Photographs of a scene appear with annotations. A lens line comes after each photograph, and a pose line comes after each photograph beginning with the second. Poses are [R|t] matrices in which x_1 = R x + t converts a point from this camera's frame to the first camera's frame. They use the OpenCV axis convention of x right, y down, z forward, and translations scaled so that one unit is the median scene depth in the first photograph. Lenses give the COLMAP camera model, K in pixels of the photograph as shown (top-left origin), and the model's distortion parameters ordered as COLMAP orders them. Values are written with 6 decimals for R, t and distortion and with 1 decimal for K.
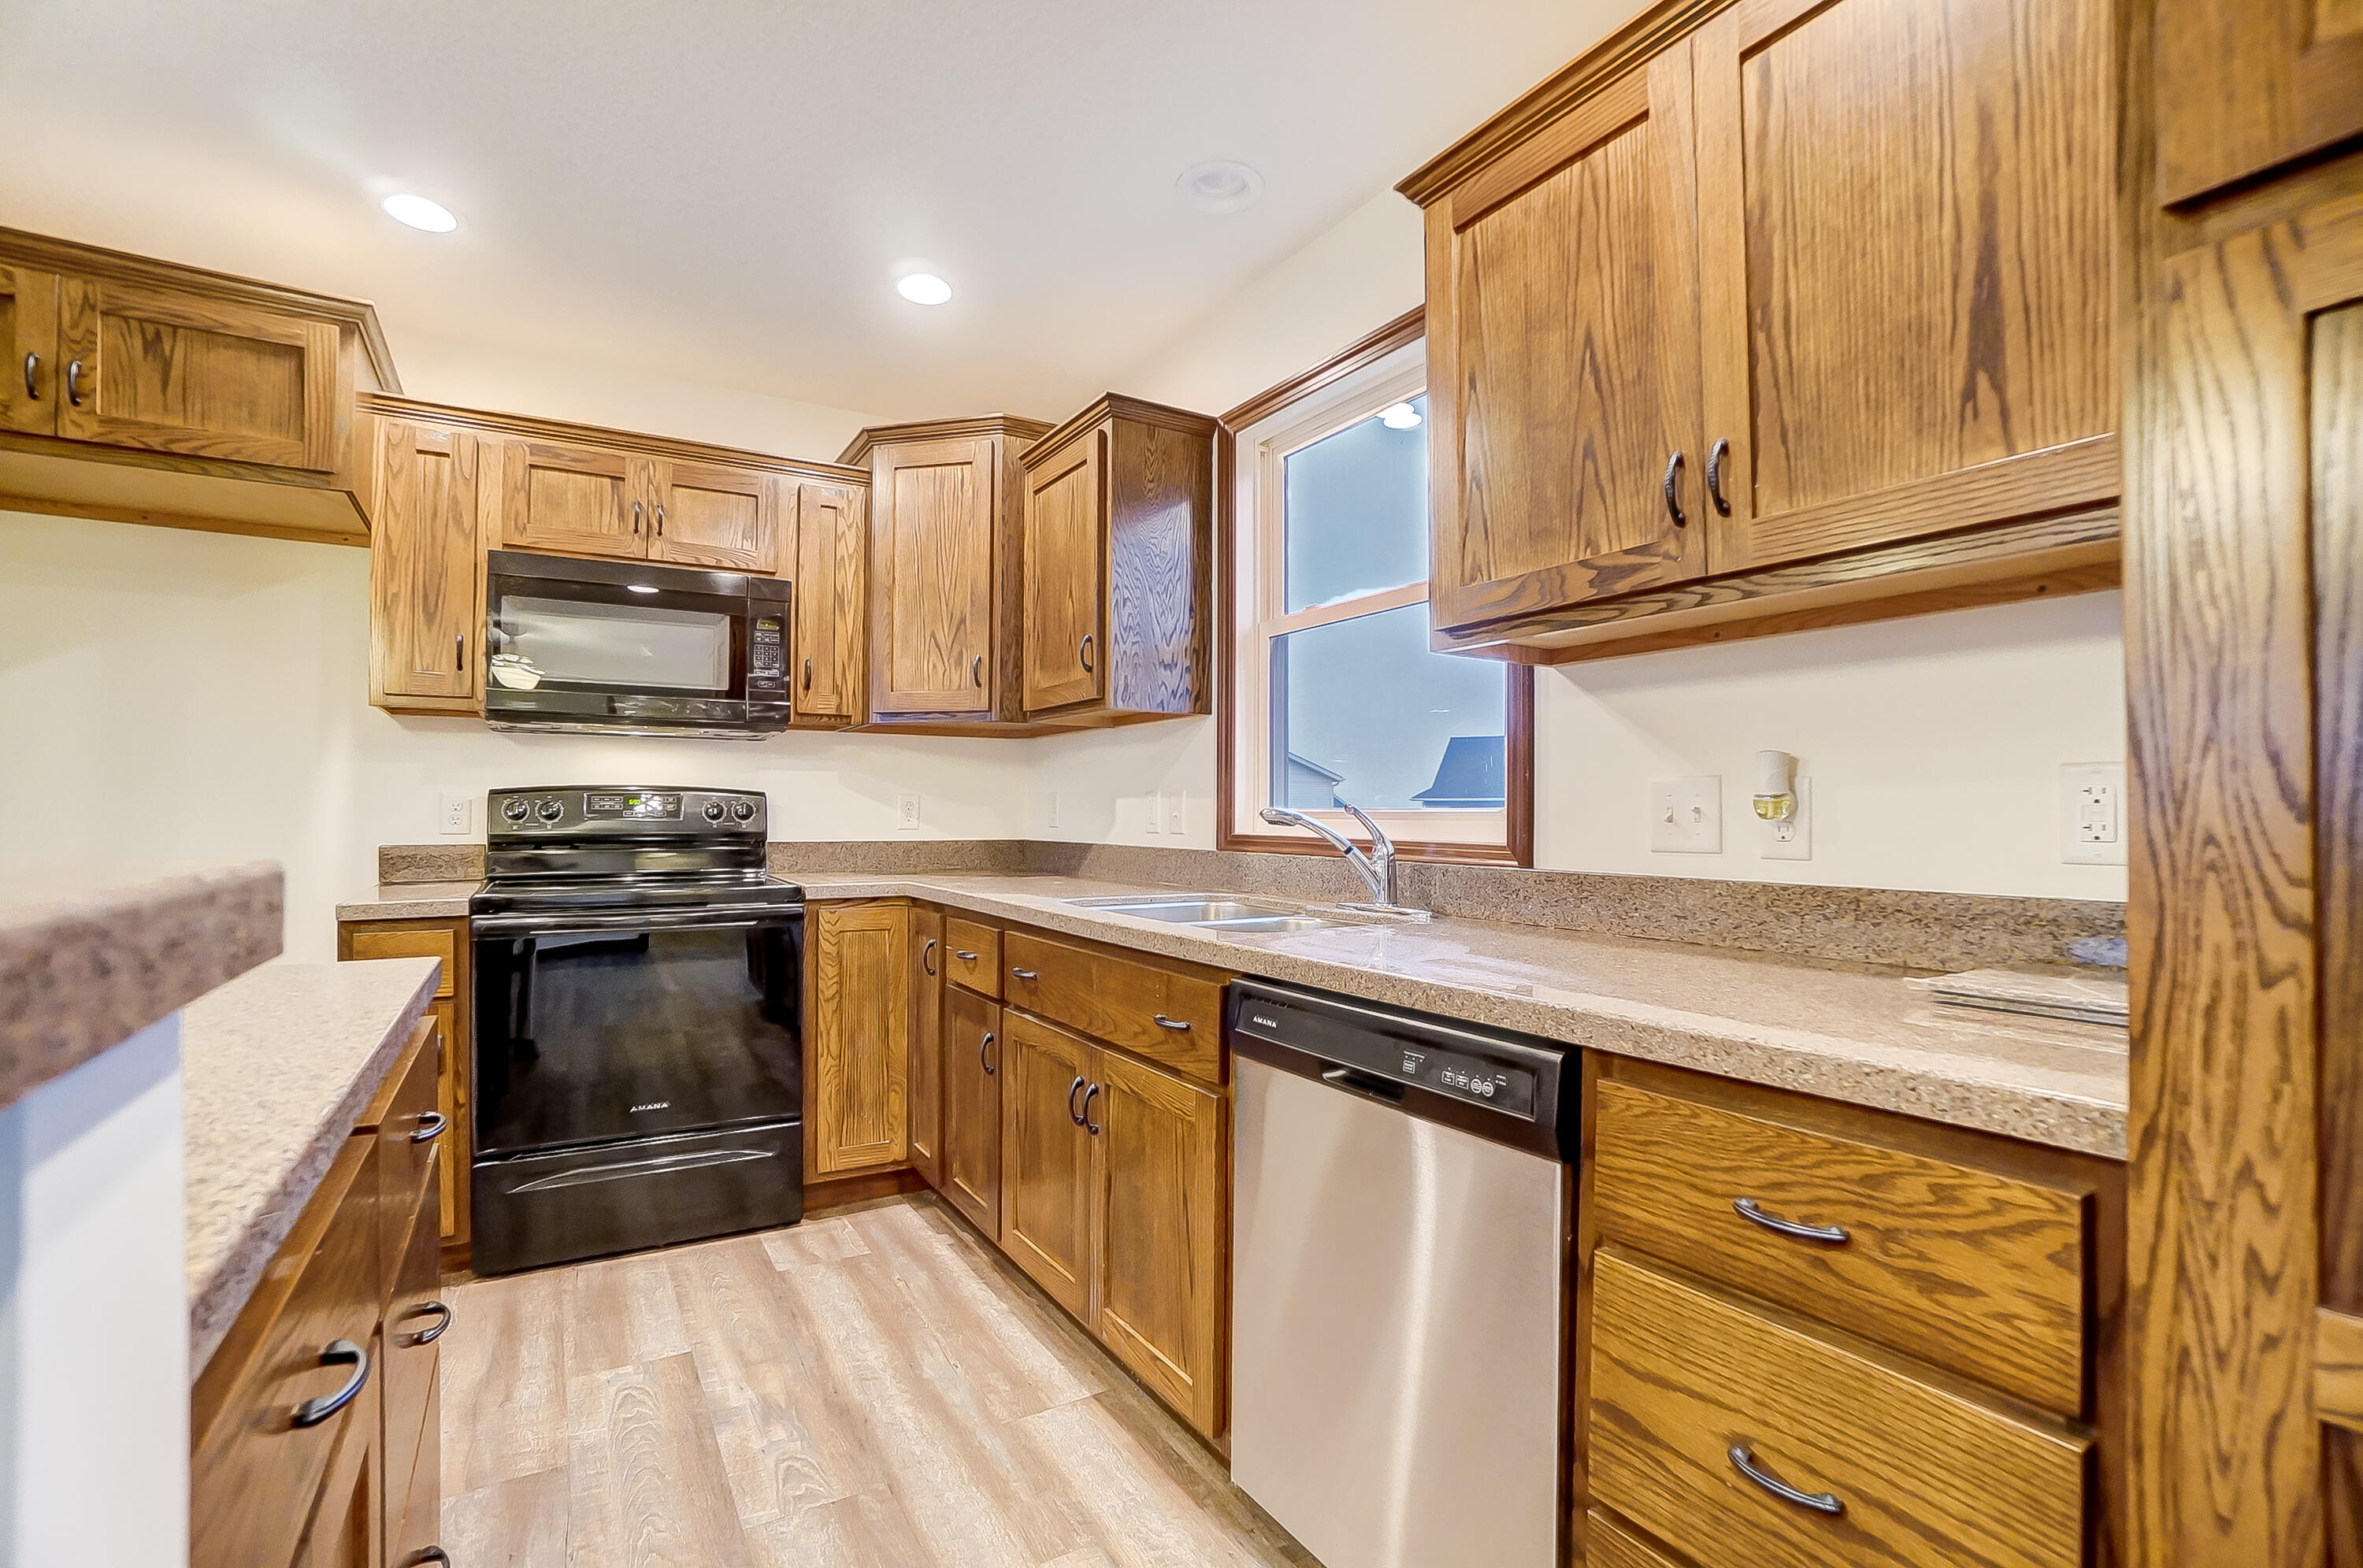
lens RADIAL K [[1040.0, 0, 1167.6], [0, 1040.0, 795.4], [0, 0, 1]] dist [-0.001475, 0.000046]
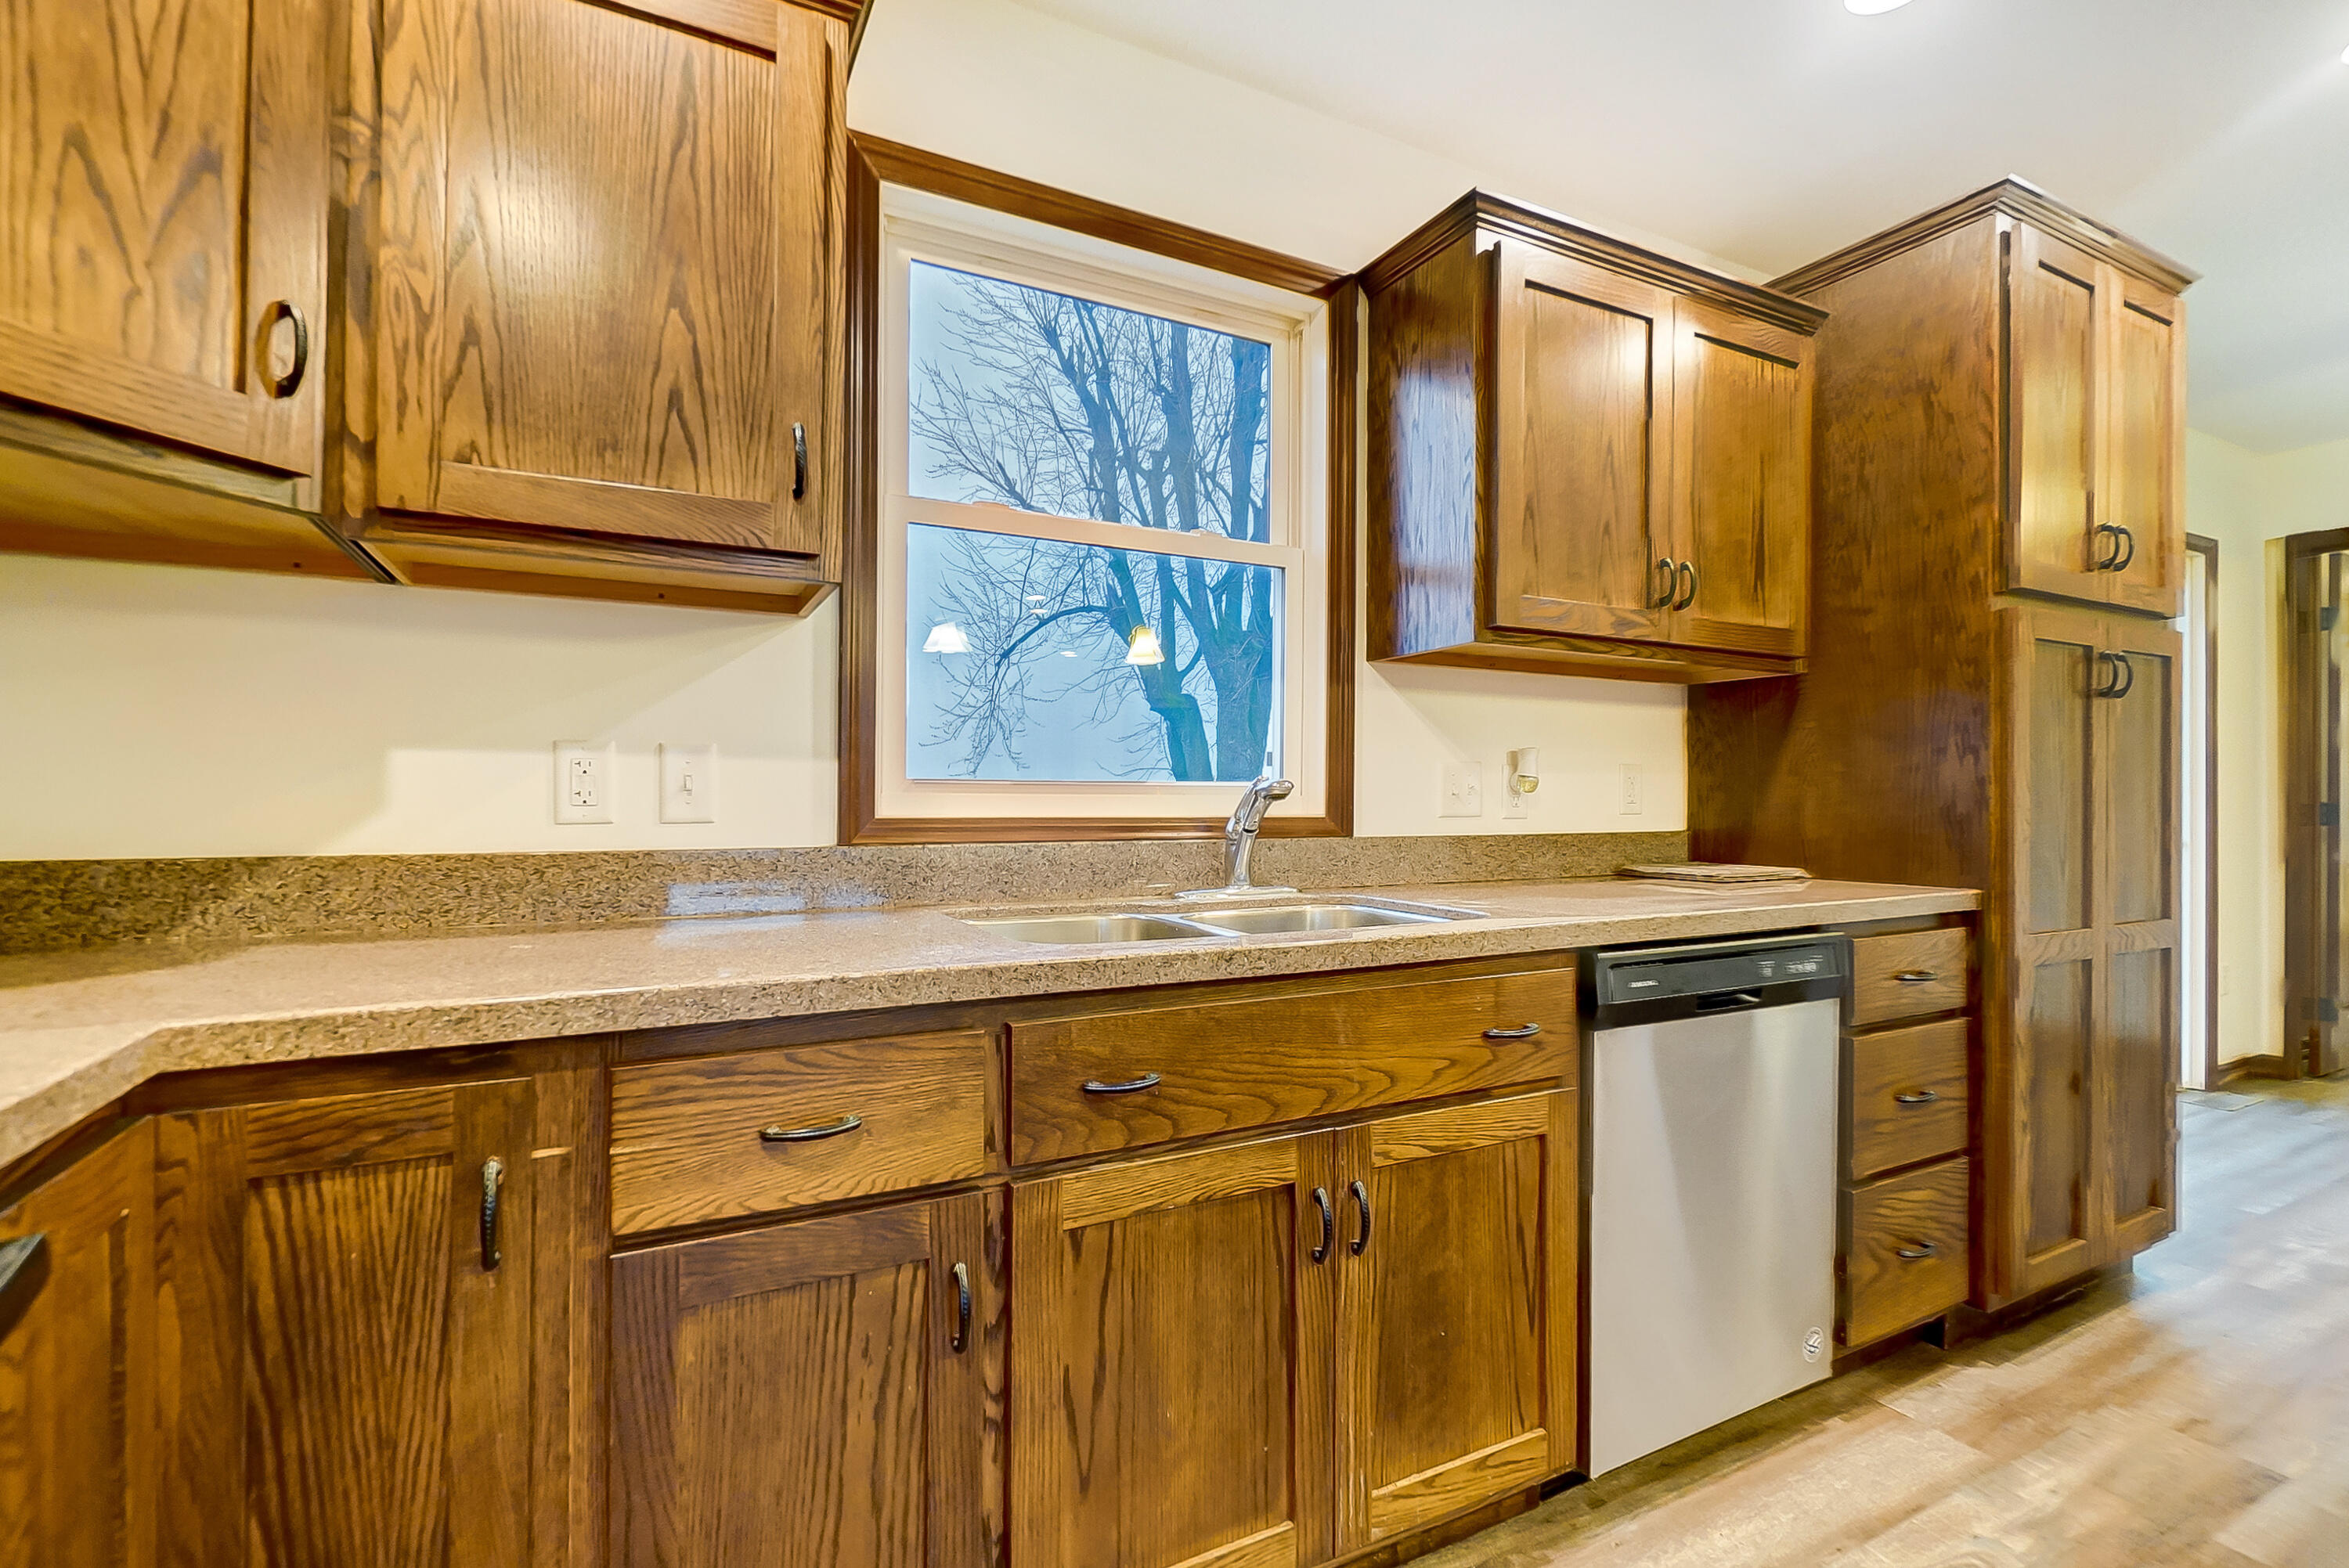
lens RADIAL K [[1068.9, 0, 1174.5], [0, 1068.9, 784.0], [0, 0, 1]] dist [0.000076, 0.000011]
pose [[0.068961, 0.008800, 0.997581, -1.005608], [-0.019939, 0.999774, -0.007441, 0.032947], [-0.997420, -0.019378, 0.069121, 1.385247]]
